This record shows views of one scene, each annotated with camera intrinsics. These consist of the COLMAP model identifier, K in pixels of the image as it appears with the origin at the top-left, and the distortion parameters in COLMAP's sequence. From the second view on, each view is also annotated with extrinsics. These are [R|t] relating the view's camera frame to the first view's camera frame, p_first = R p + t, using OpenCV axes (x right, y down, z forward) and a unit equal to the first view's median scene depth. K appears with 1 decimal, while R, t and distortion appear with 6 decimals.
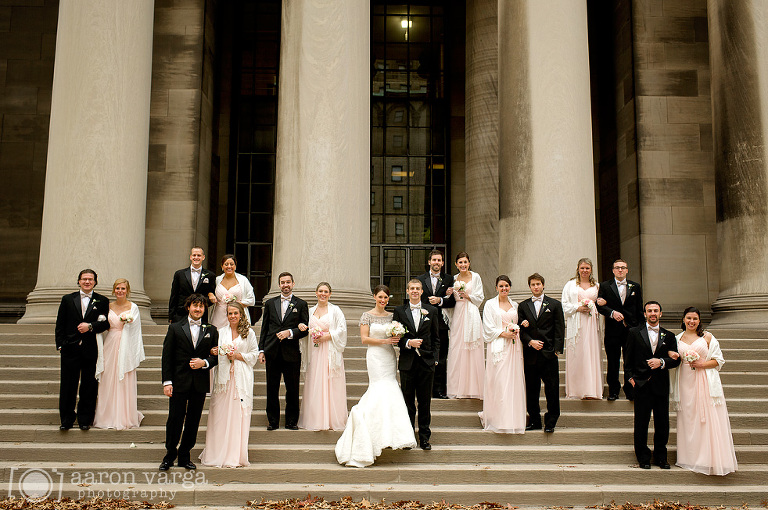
lens RADIAL K [[595.5, 0, 384.5], [0, 595.5, 253.4], [0, 0, 1]] dist [-0.004148, 0.004155]
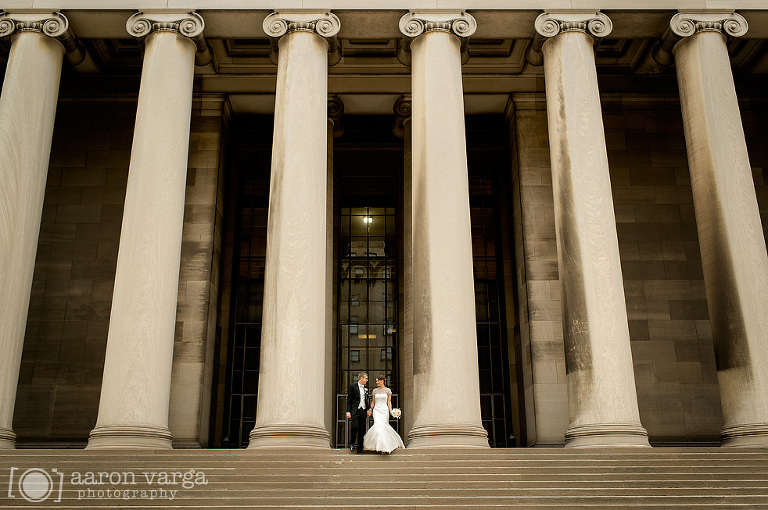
lens RADIAL K [[770.9, 0, 383.5], [0, 770.9, 254.6], [0, 0, 1]] dist [-0.007344, 0.000000]
pose [[0.998612, -0.020989, -0.048310, 0.181549], [0.010920, 0.979749, -0.199930, 0.024818], [0.051528, 0.199125, 0.978618, -0.744976]]
